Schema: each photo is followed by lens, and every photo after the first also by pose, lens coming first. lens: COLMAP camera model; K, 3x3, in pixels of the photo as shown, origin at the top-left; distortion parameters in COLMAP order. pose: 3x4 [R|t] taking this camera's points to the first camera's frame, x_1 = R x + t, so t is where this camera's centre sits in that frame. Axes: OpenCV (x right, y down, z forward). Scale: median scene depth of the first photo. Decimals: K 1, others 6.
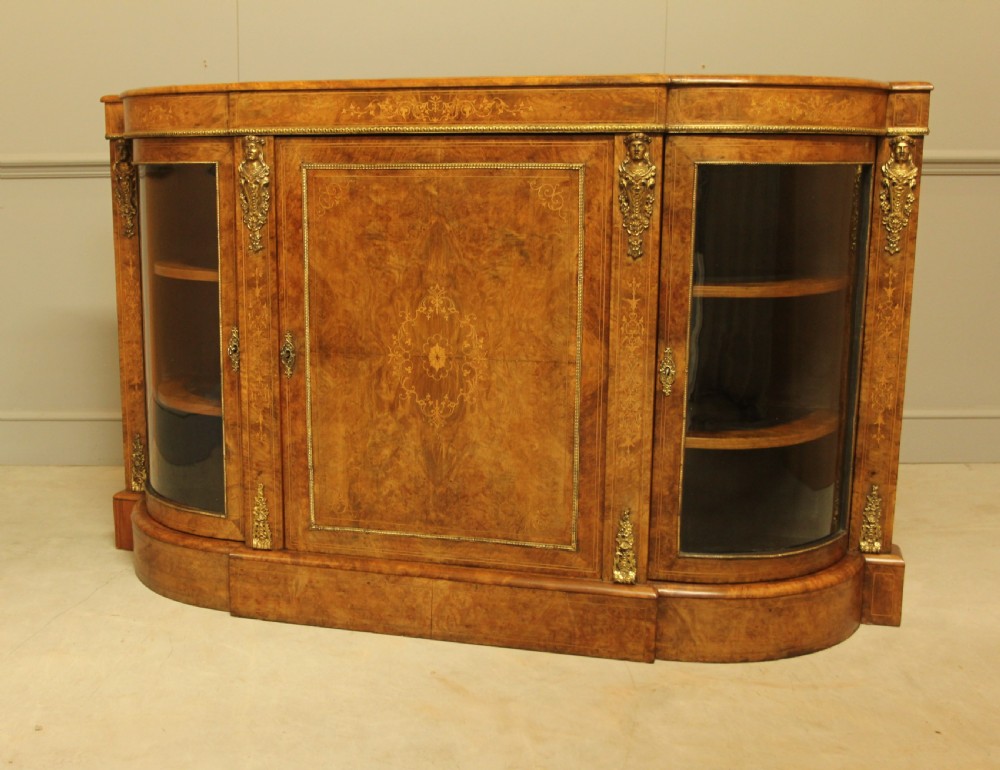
lens RADIAL K [[1286.2, 0, 385.1], [0, 1286.2, 428.3], [0, 0, 1]] dist [-0.045843, 0.000000]
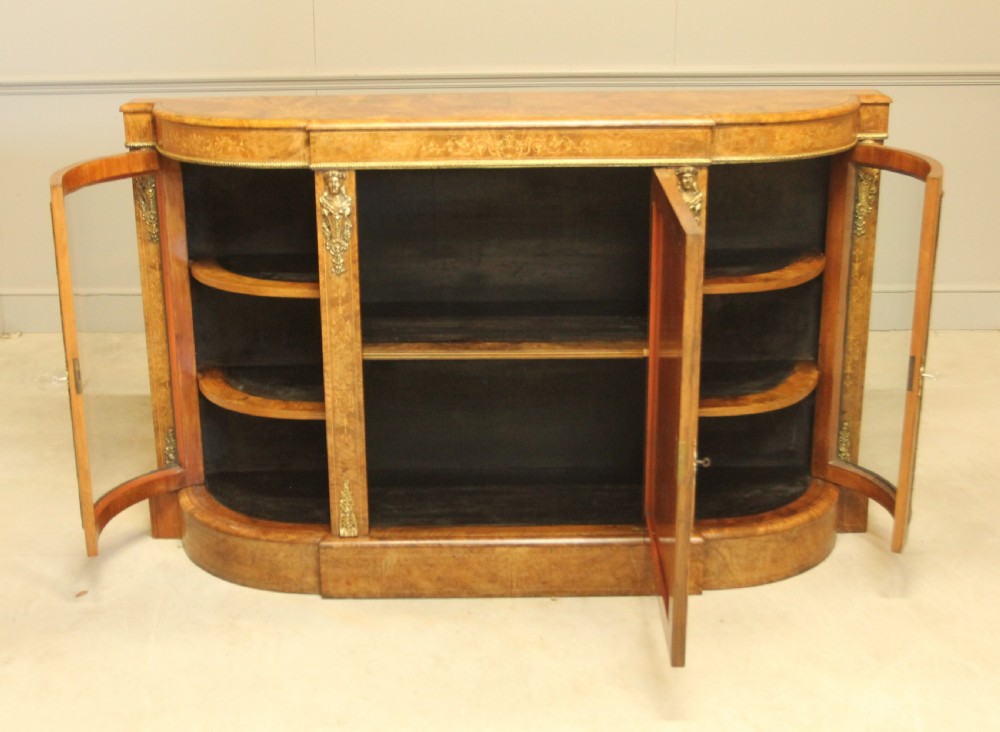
lens RADIAL K [[1446.4, 0, 471.7], [0, 1446.4, 406.5], [0, 0, 1]] dist [-0.033519, 0.000000]
pose [[0.953560, -0.105630, 0.282075, -0.358584], [0.071544, 0.989120, 0.128543, -0.180499], [-0.292584, -0.102392, 0.950742, -0.210661]]
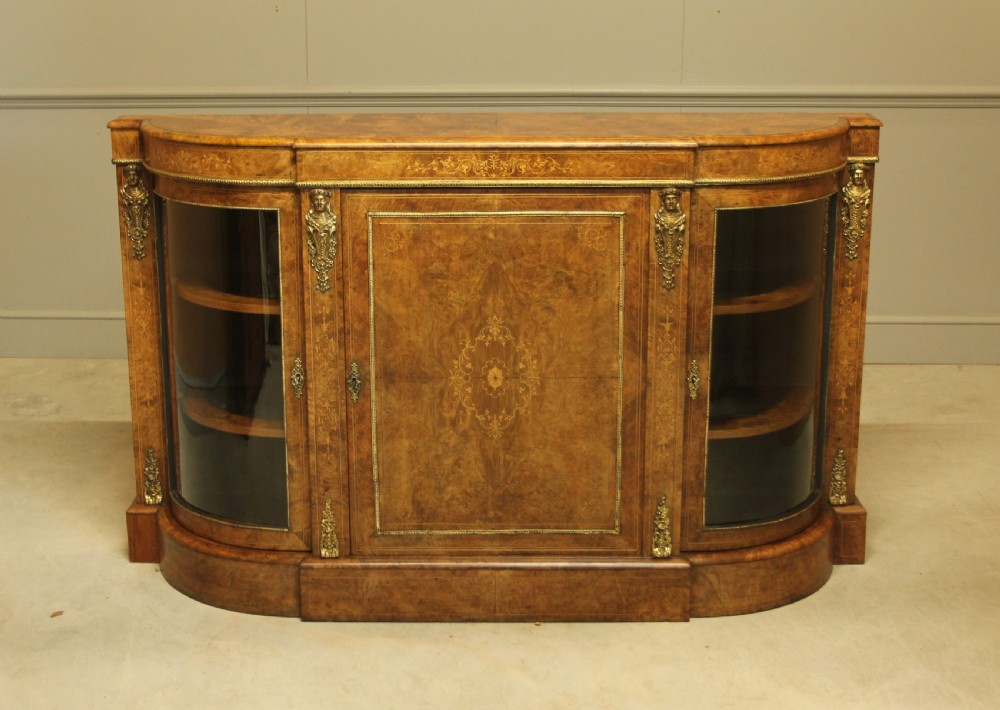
lens RADIAL K [[1665.6, 0, 472.8], [0, 1665.6, 369.7], [0, 0, 1]] dist [-0.018704, 0.000000]
pose [[0.957063, -0.079583, 0.278742, -0.387165], [0.061846, 0.995495, 0.071871, -0.169243], [-0.283205, -0.051547, 0.957673, -0.399464]]
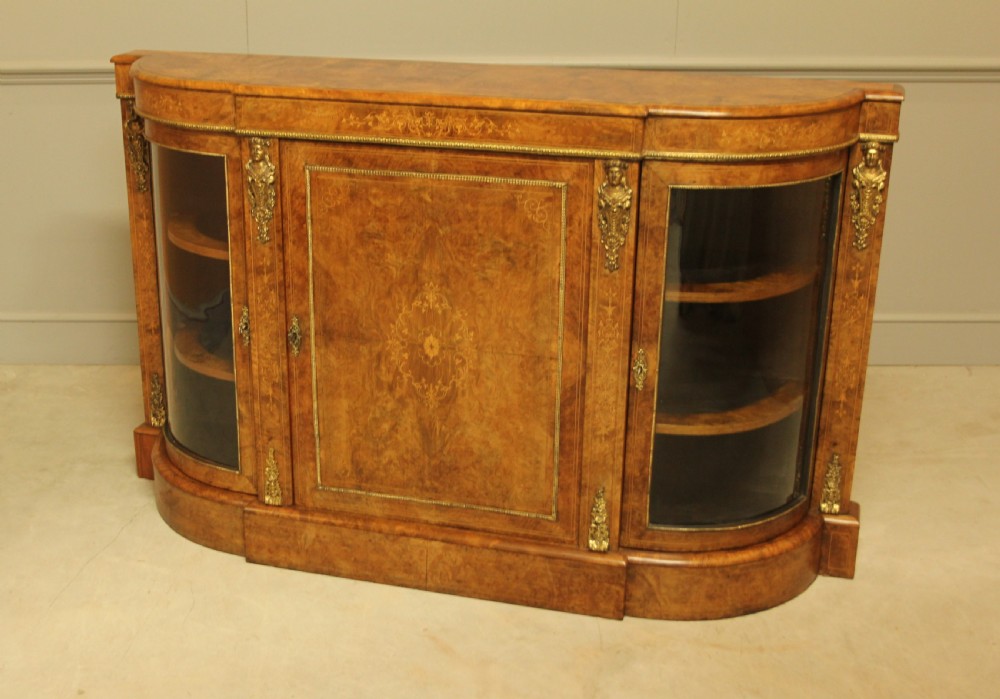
lens RADIAL K [[1422.1, 0, 410.6], [0, 1422.1, 413.4], [0, 0, 1]] dist [-0.034215, 0.000000]
pose [[0.999975, 0.003771, -0.005975, 0.030248], [-0.002695, 0.985278, 0.170936, -0.205031], [0.006531, -0.170916, 0.985264, -0.193638]]
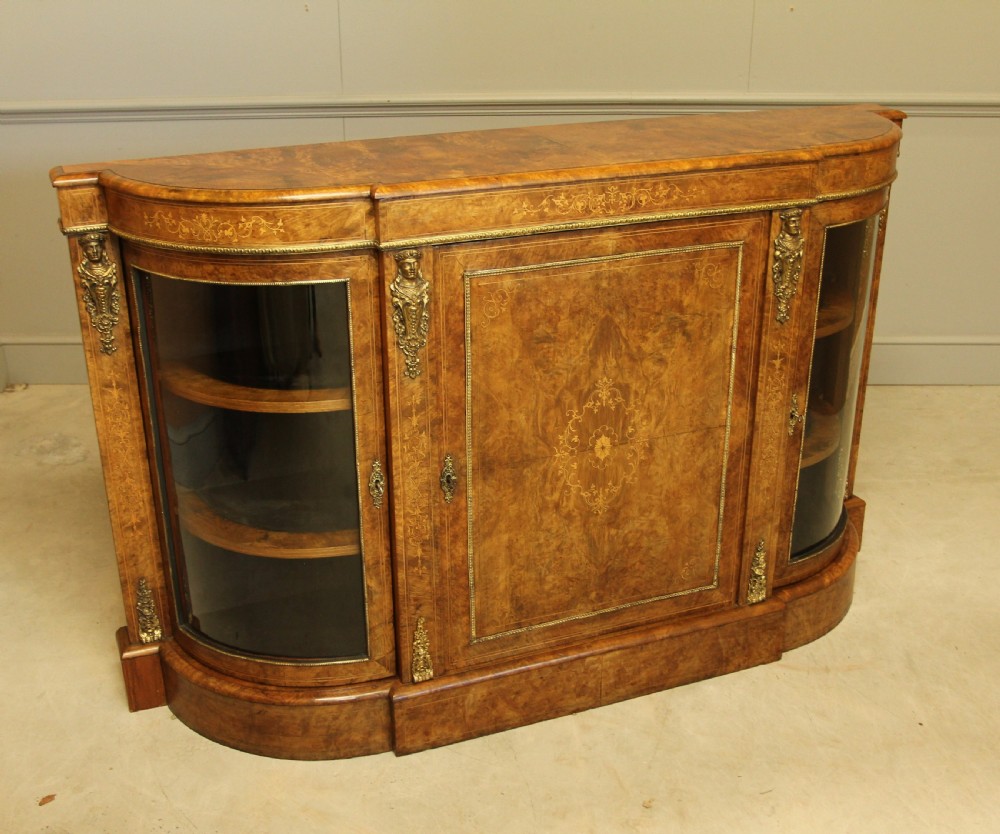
lens RADIAL K [[1234.5, 0, 489.1], [0, 1234.5, 478.5], [0, 0, 1]] dist [-0.067795, 0.000000]
pose [[0.773427, -0.271388, 0.572852, -0.565720], [0.139682, 0.954468, 0.263589, -0.290608], [-0.618304, -0.123849, 0.776119, 0.328350]]
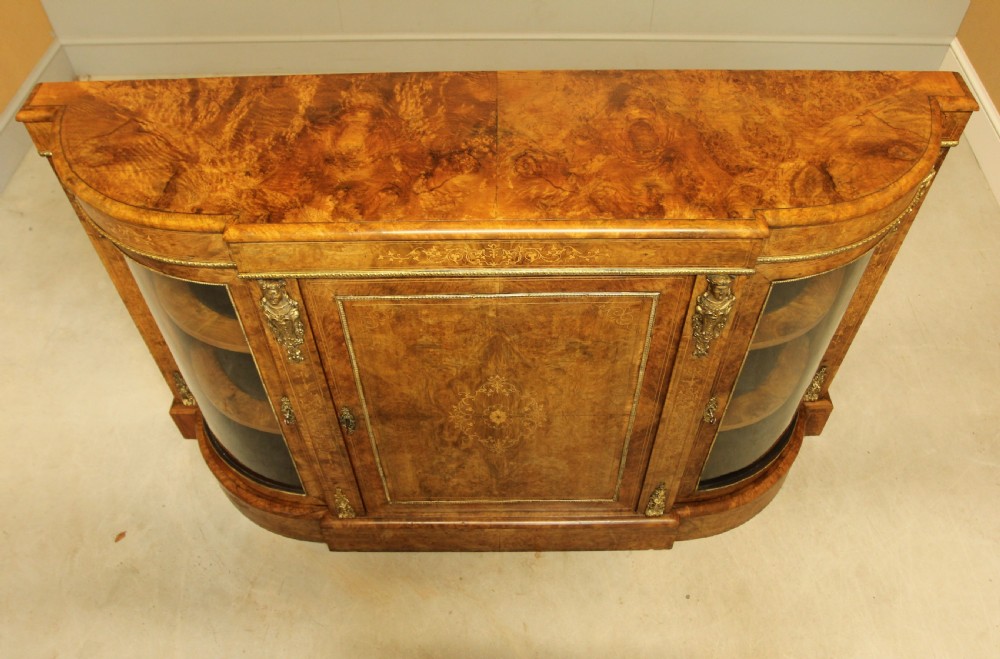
lens RADIAL K [[819.8, 0, 492.1], [0, 819.8, 357.8], [0, 0, 1]] dist [-0.084368, 0.031767]
pose [[0.954112, -0.241032, 0.177688, -0.071866], [0.074908, 0.766632, 0.637702, -0.520941], [-0.289928, -0.595129, 0.749508, 0.528211]]
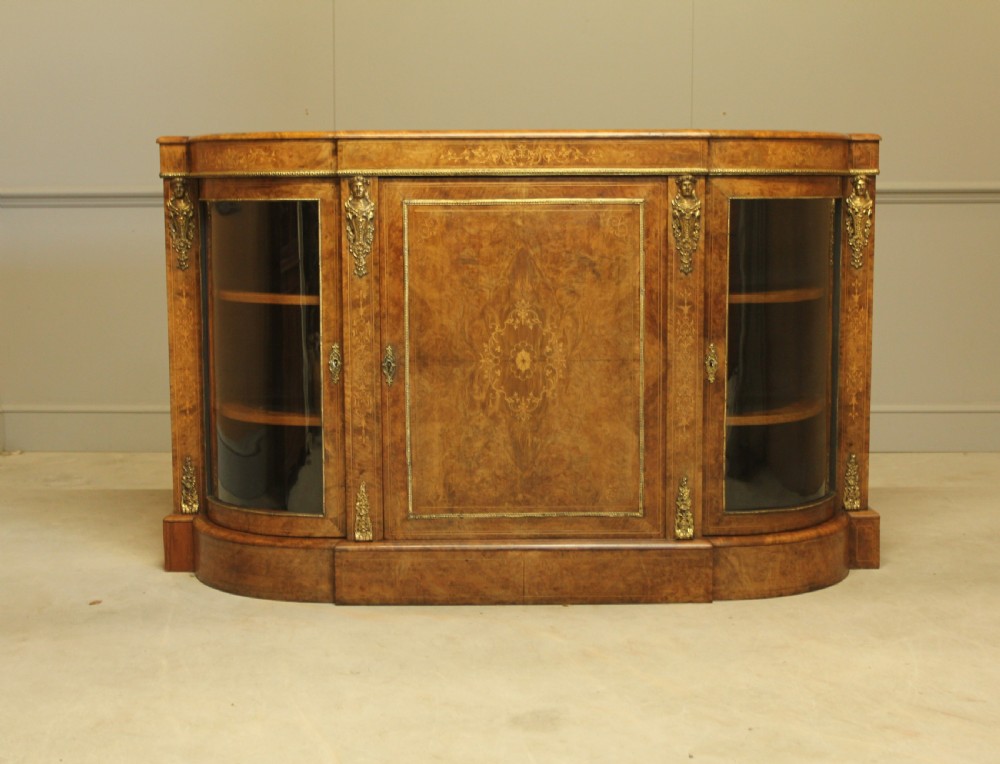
lens RADIAL K [[1669.5, 0, 510.5], [0, 1669.5, 408.5], [0, 0, 1]] dist [0.005336, 0.000000]
pose [[0.951068, -0.041659, 0.306160, -0.446820], [0.065679, 0.995482, -0.068572, 0.094226], [-0.301920, 0.085325, 0.949507, -0.462259]]
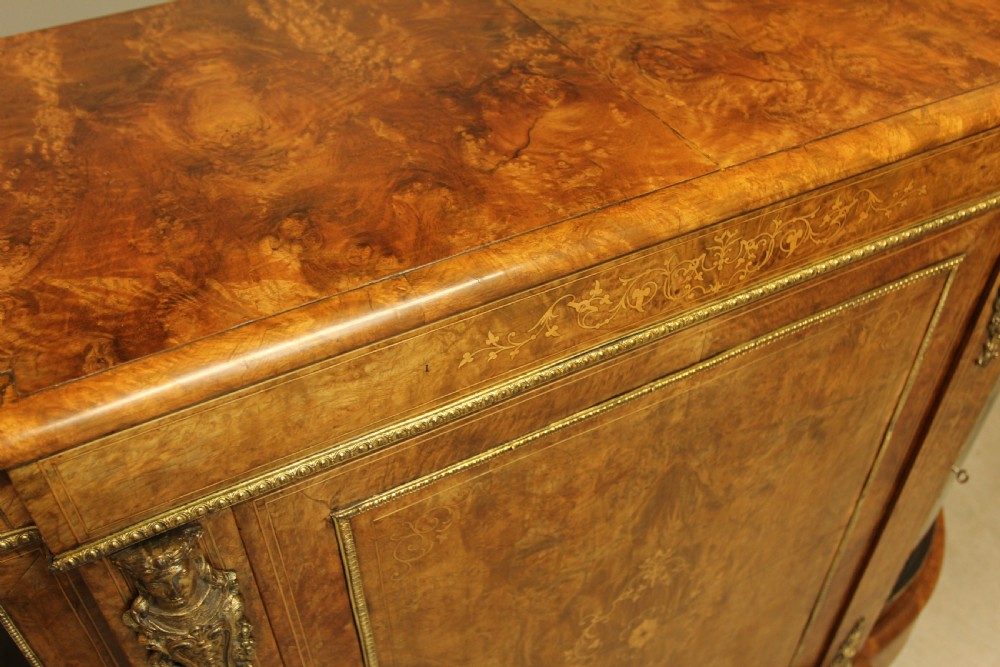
lens RADIAL K [[947.2, 0, 504.2], [0, 947.2, 329.9], [0, 0, 1]] dist [-0.049164, 0.000000]
pose [[0.698876, -0.479526, 0.530686, -0.136874], [0.151508, 0.824381, 0.545382, -0.363877], [-0.699012, -0.300752, 0.648792, 0.834911]]
